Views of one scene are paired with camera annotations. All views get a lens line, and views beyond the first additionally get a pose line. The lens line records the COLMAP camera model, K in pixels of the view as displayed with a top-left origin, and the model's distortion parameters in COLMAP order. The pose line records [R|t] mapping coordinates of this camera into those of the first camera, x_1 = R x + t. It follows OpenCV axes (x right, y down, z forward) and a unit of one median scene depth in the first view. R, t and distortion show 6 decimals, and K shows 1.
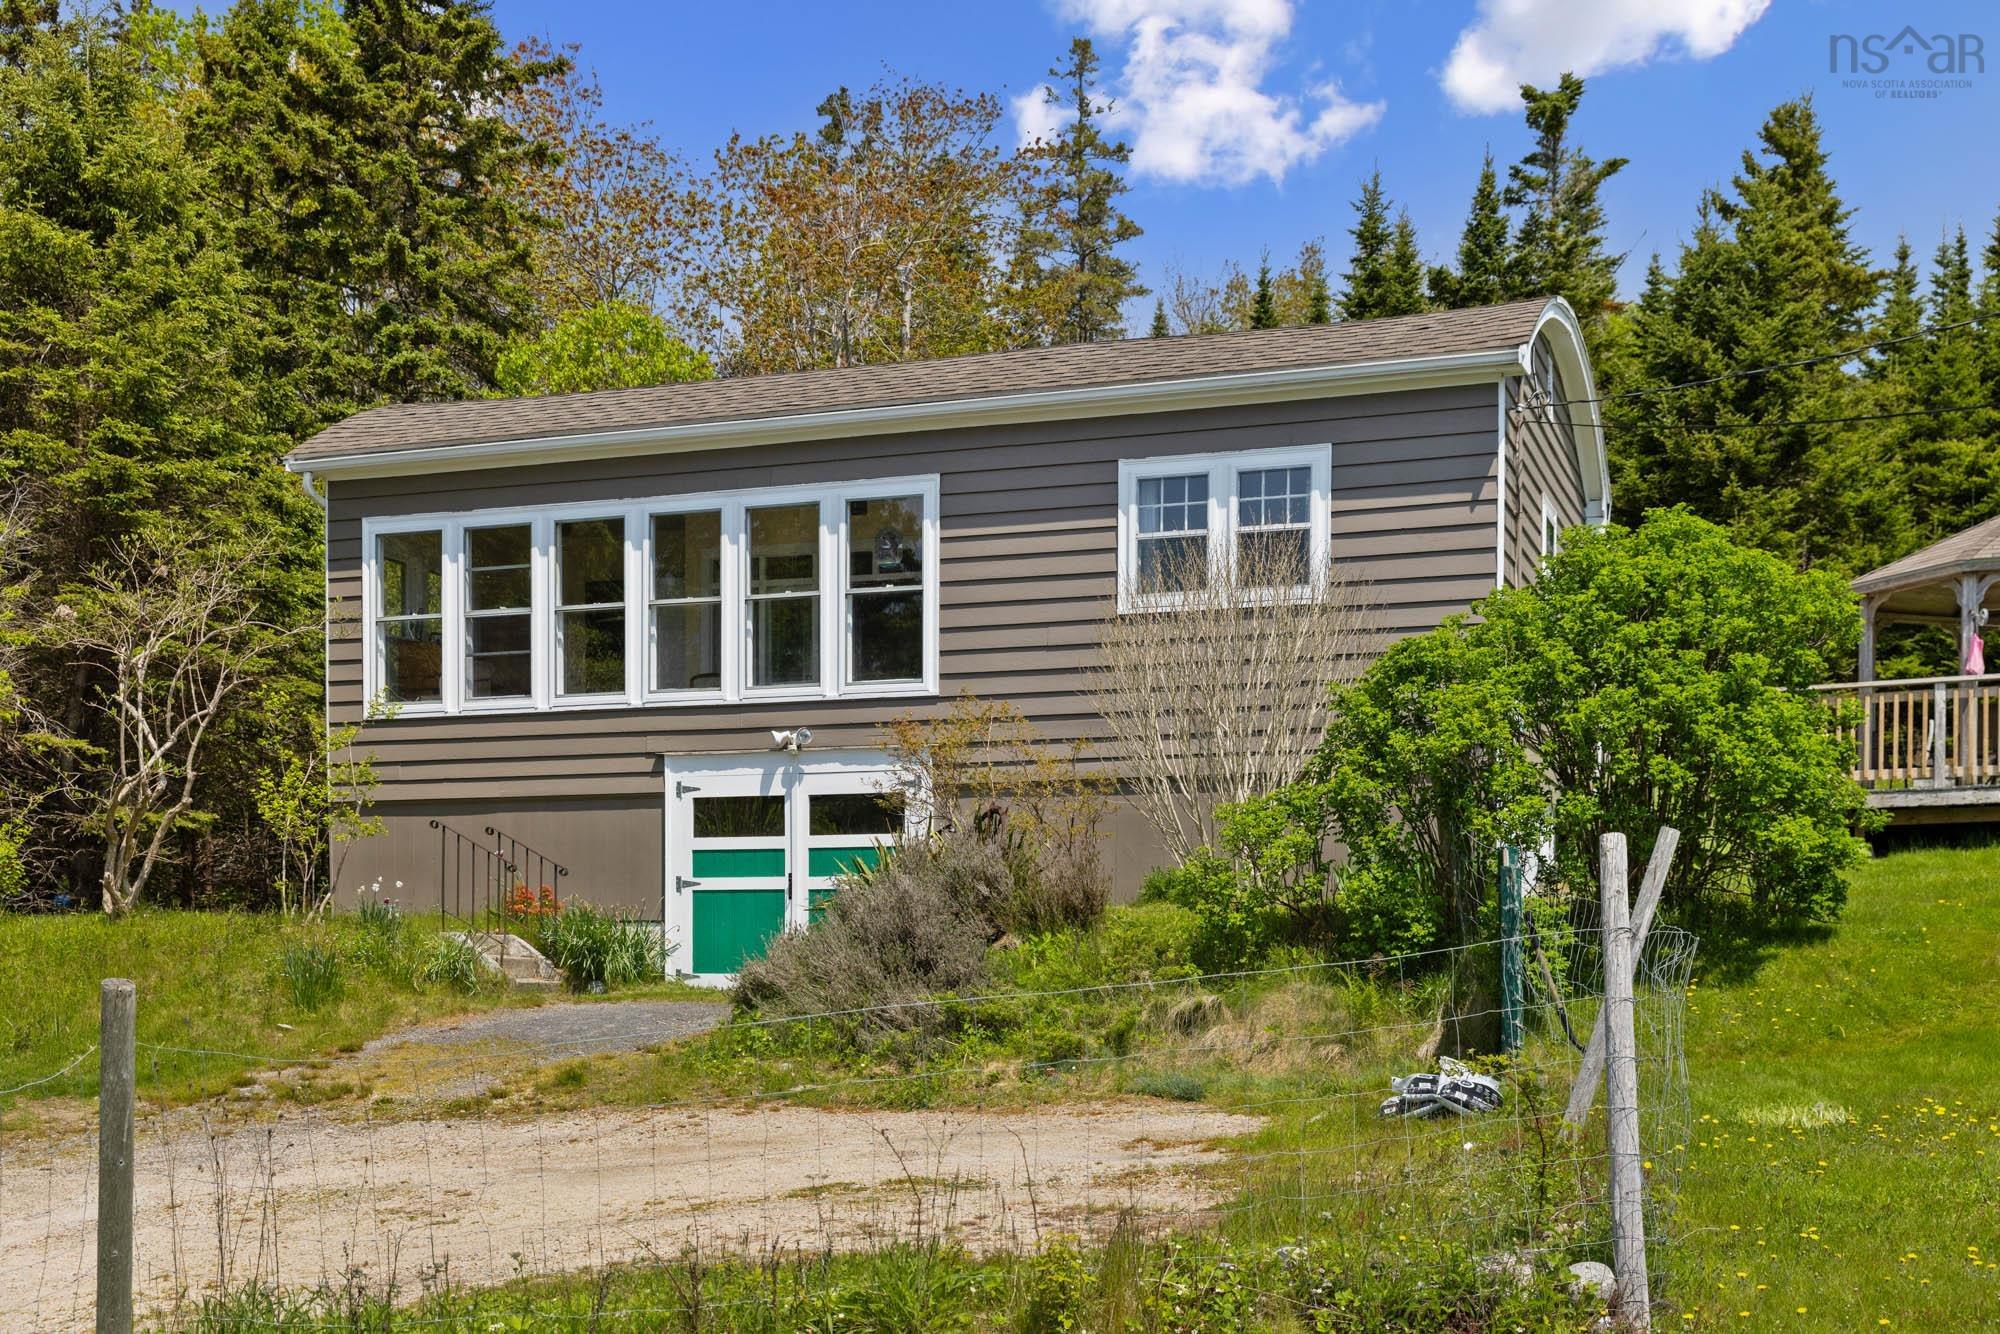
lens RADIAL K [[2539.6, 0, 1000.0], [0, 2539.6, 667.0], [0, 0, 1]] dist [0.033397, -0.002728]
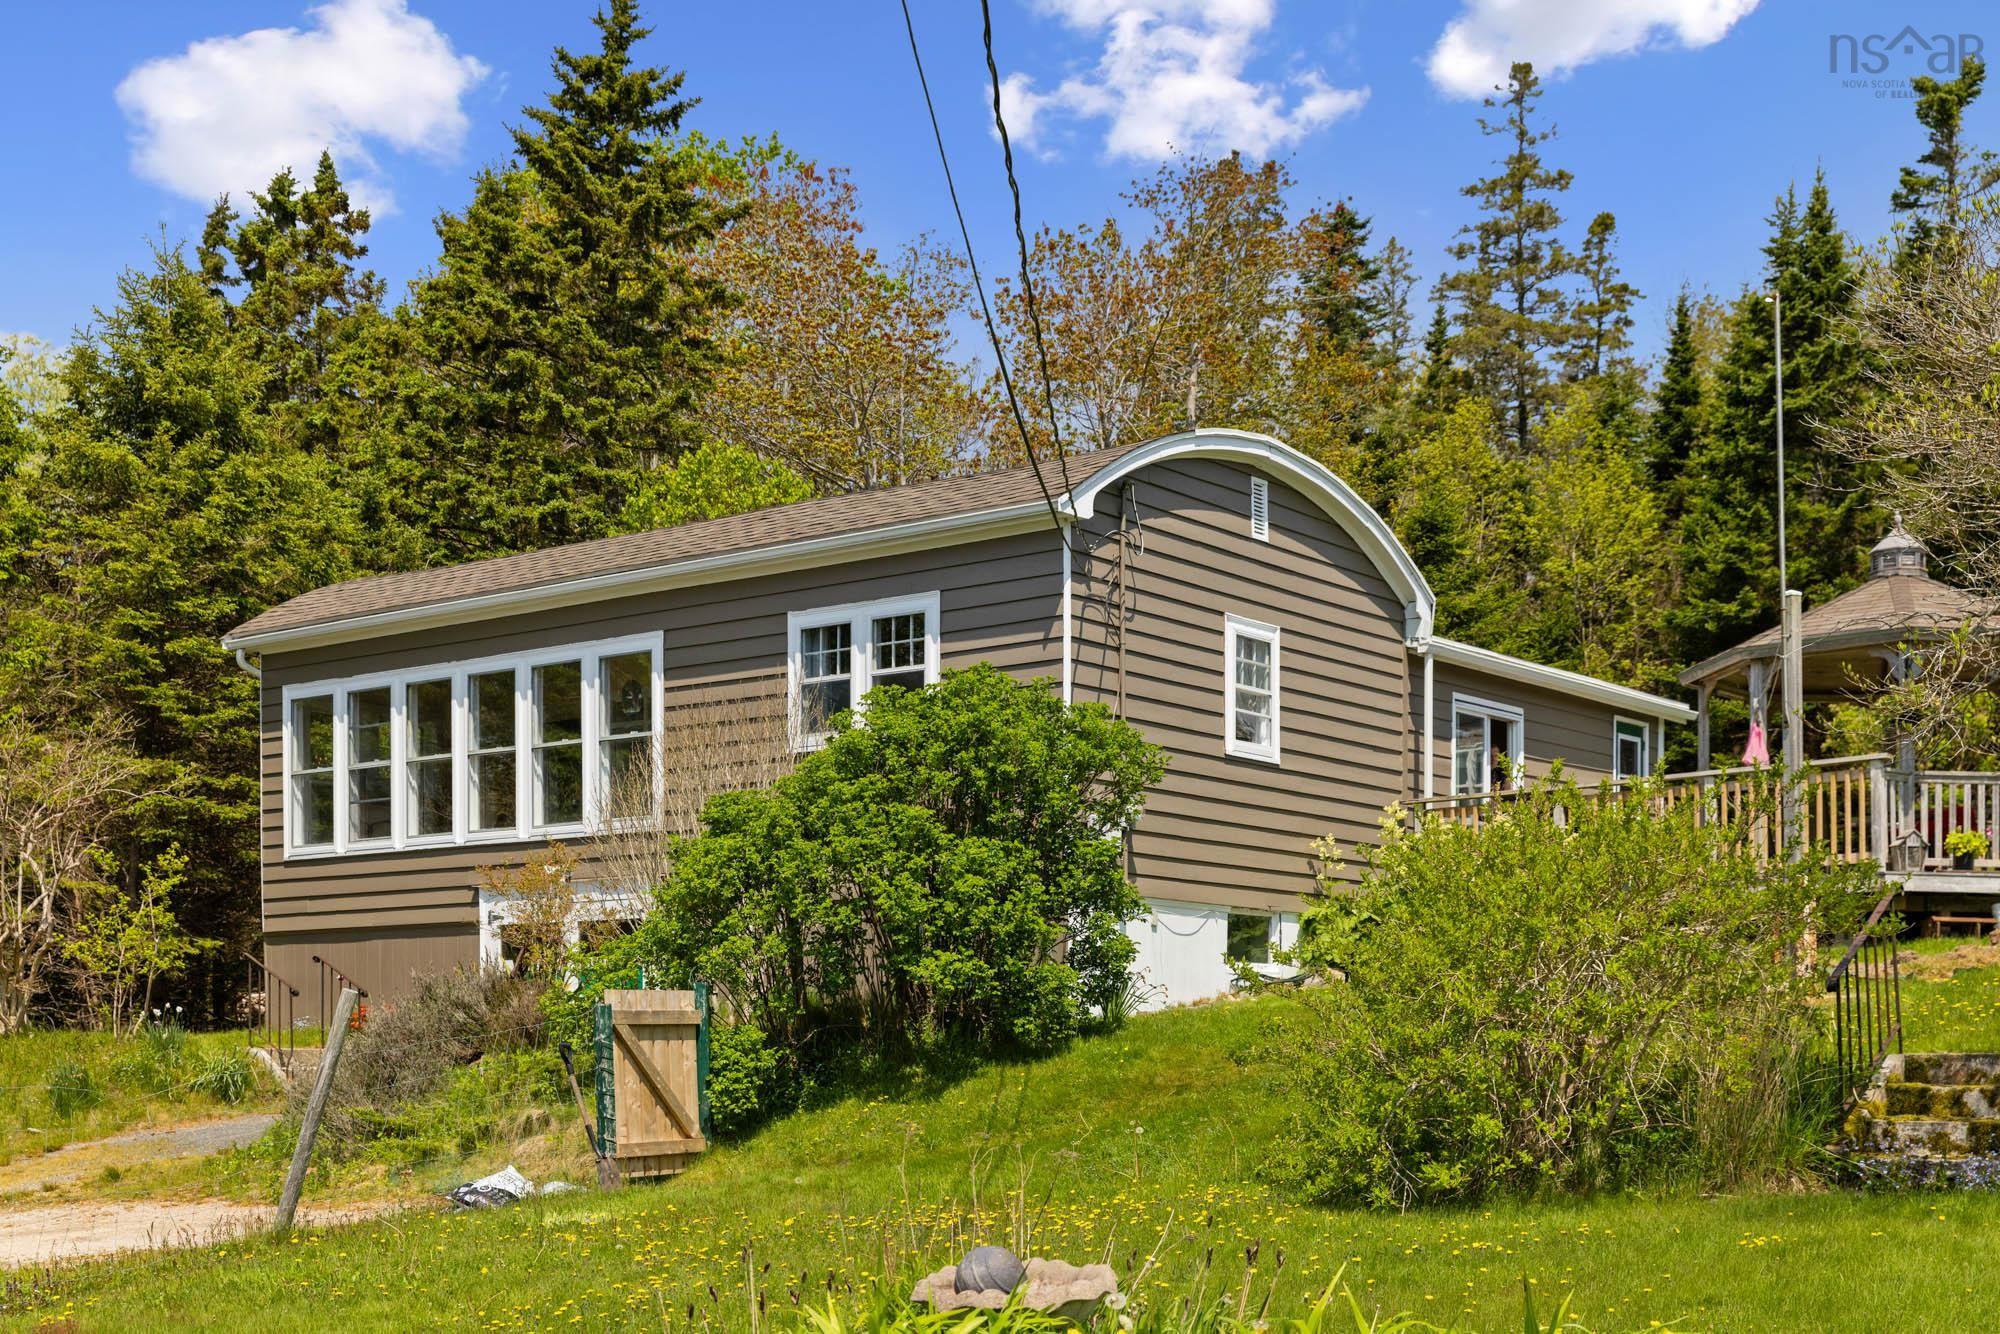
lens RADIAL K [[2795.6, 0, 1000.0], [0, 2795.6, 667.0], [0, 0, 1]] dist [0.043566, 0.057070]
pose [[0.945316, -0.048316, -0.322556, 0.477340], [0.043013, 0.998797, -0.023552, -0.023364], [0.323306, 0.008390, 0.946257, -0.103750]]
